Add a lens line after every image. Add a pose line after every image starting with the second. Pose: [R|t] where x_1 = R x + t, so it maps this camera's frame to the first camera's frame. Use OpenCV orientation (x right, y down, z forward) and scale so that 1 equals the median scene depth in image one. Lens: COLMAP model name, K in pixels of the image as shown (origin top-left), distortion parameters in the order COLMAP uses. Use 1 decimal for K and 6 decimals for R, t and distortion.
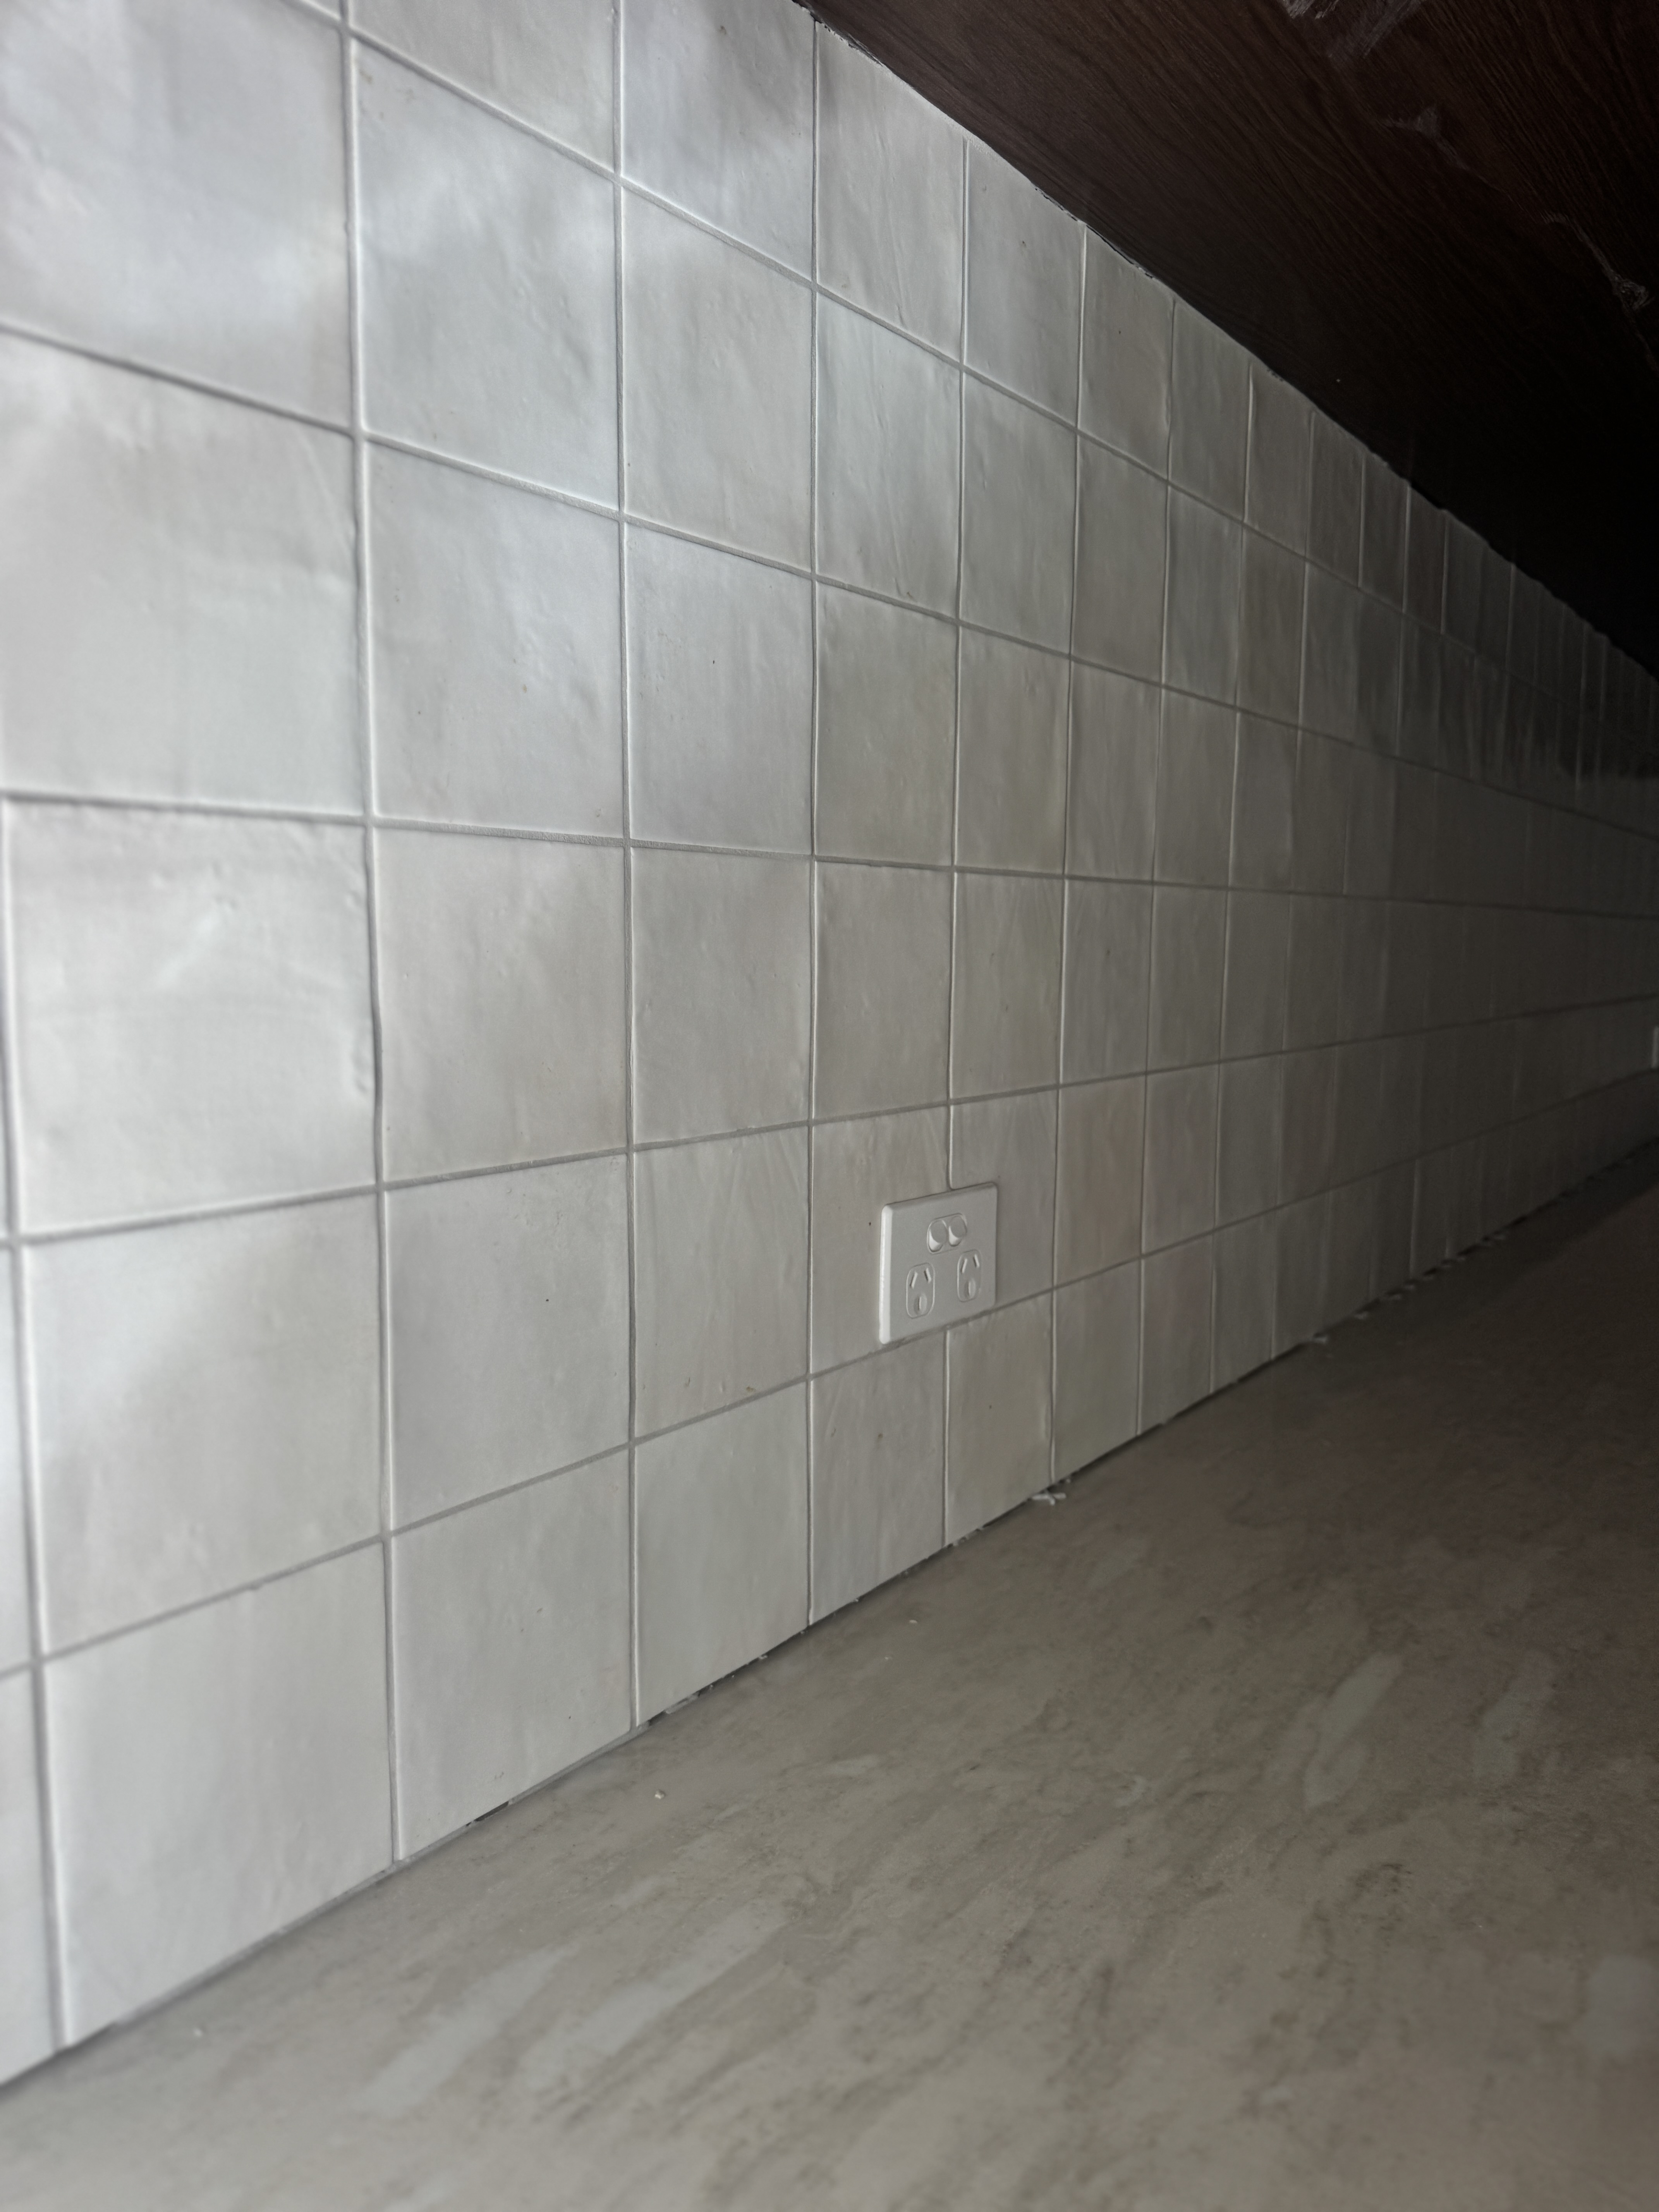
lens RADIAL K [[1549.9, 0, 823.5], [0, 1549.9, 1120.8], [0, 0, 1]] dist [0.080280, -0.186962]
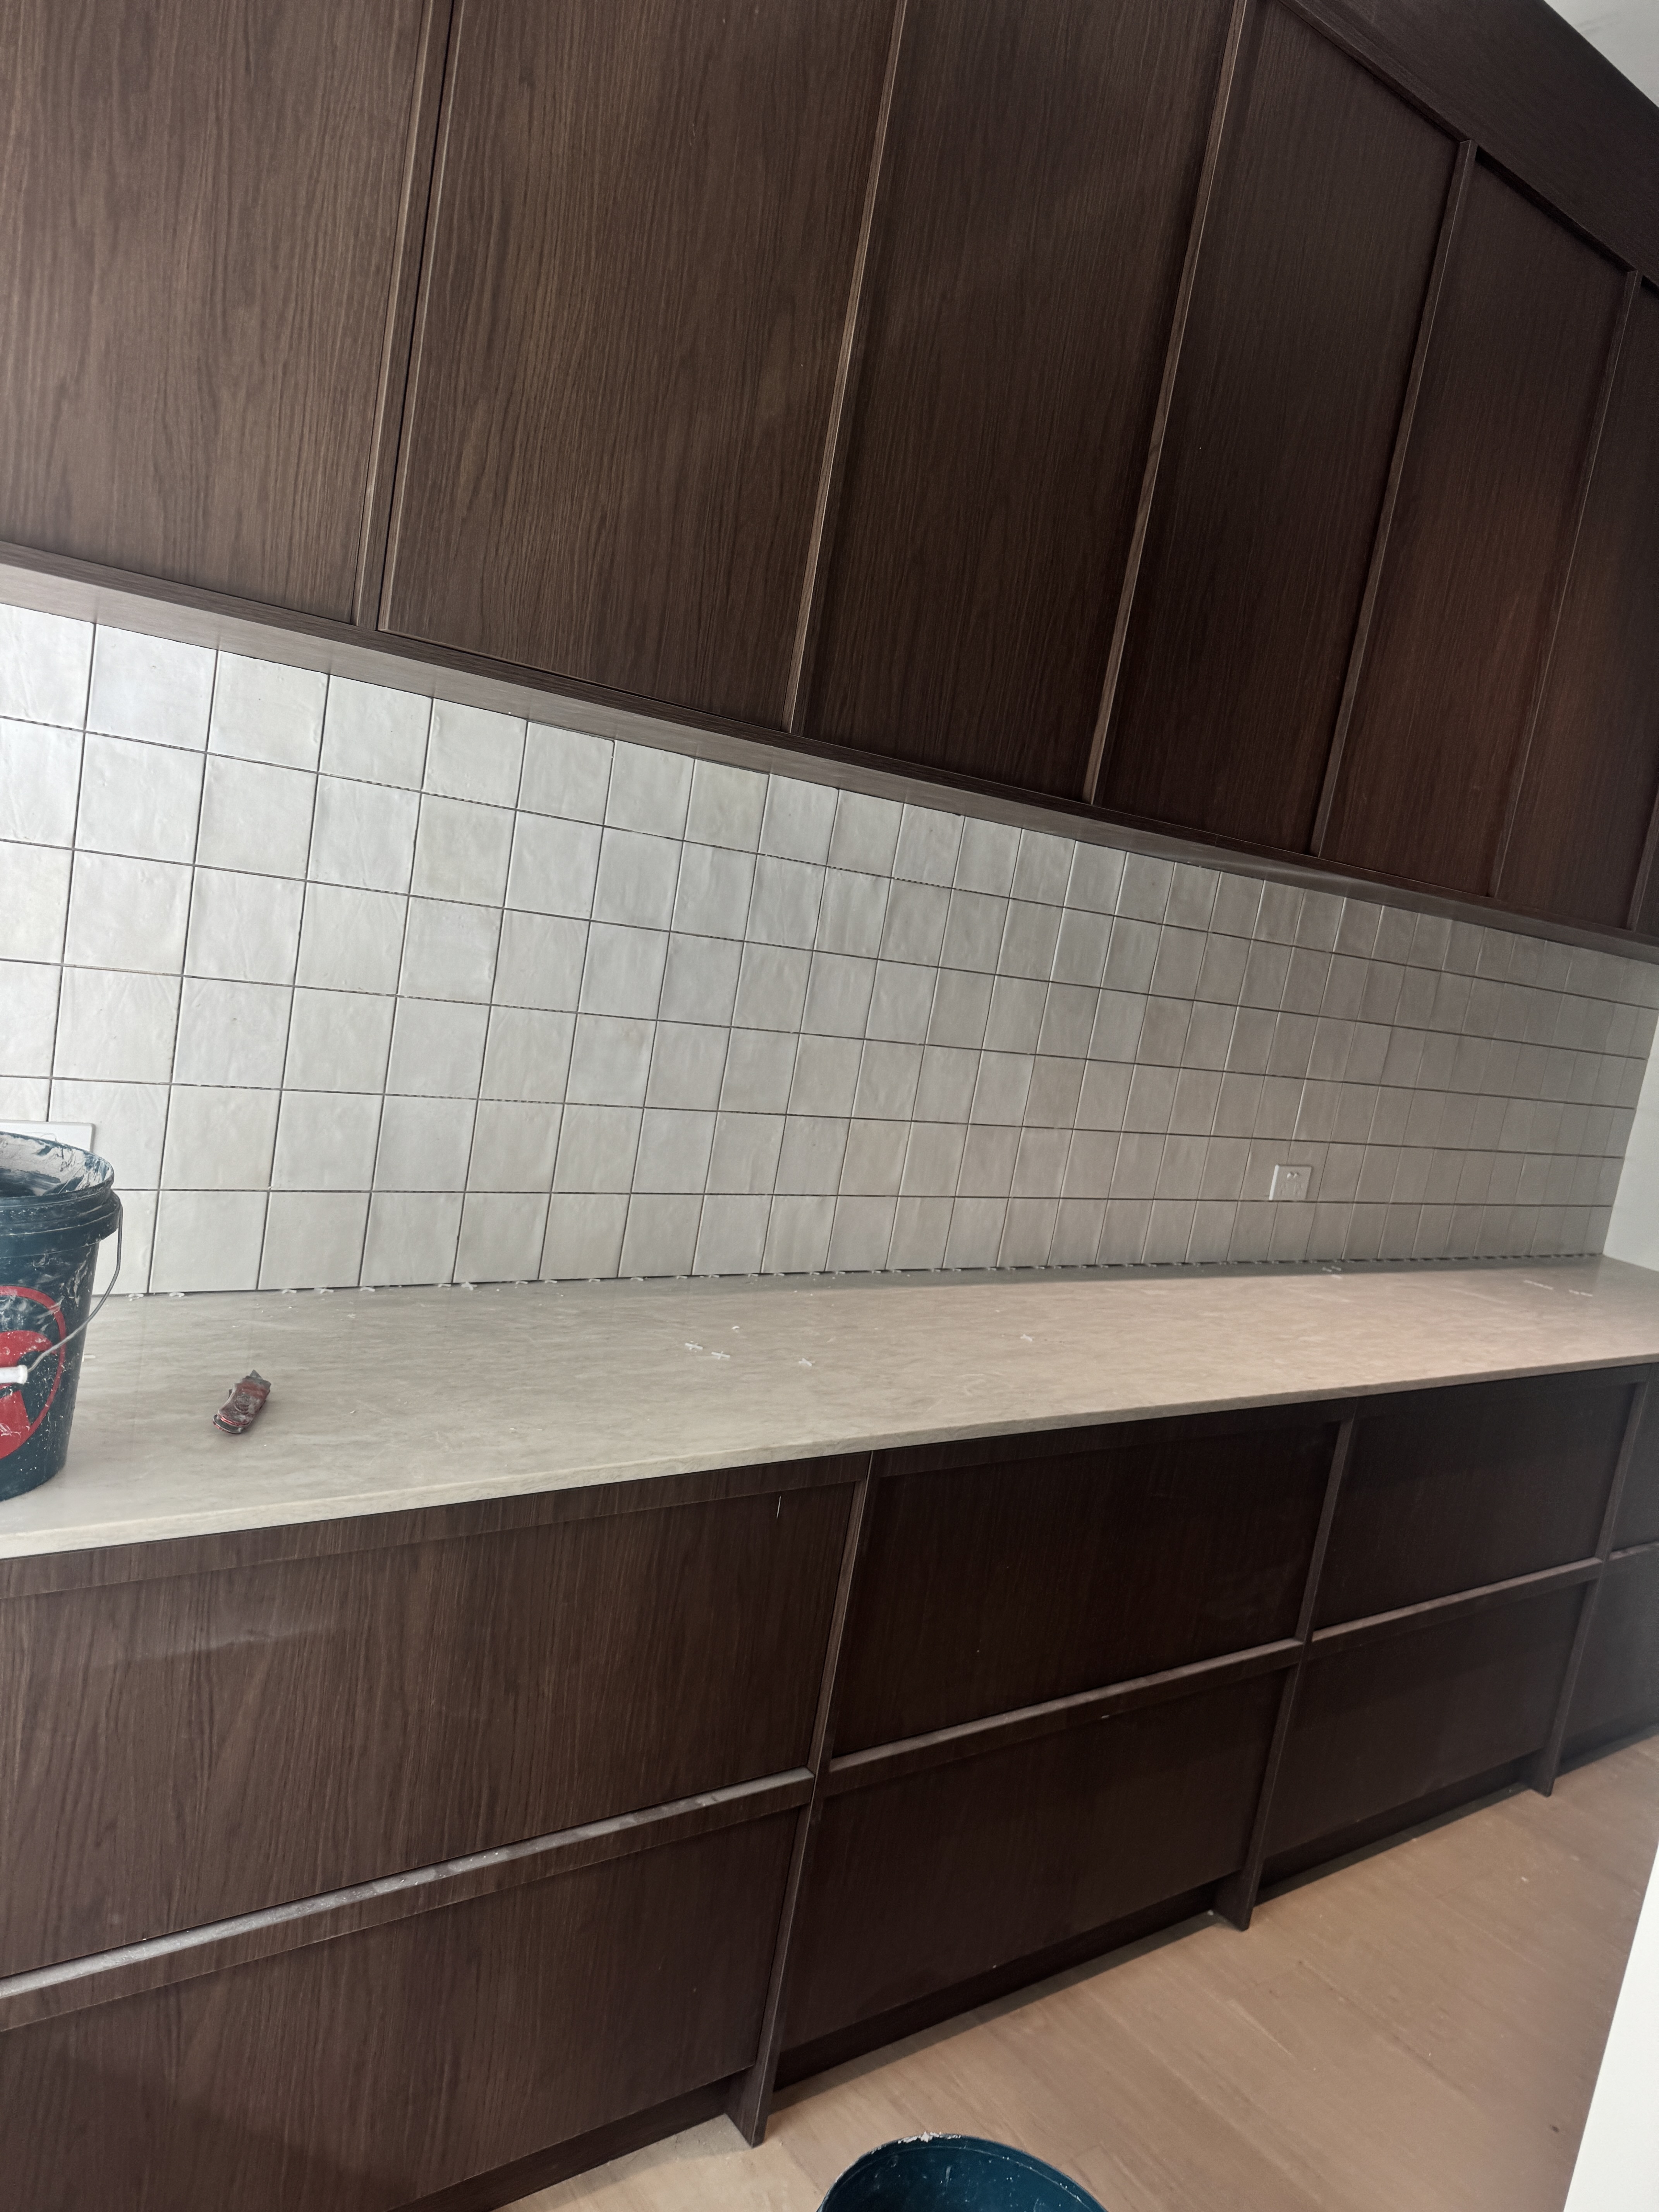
lens RADIAL K [[1549.9, 0, 823.5], [0, 1549.9, 1120.8], [0, 0, 1]] dist [0.080280, -0.186962]
pose [[0.948053, 0.181296, -0.261395, 1.515552], [-0.180850, 0.983168, 0.025974, -0.184015], [0.261704, 0.022649, 0.964882, -0.673249]]
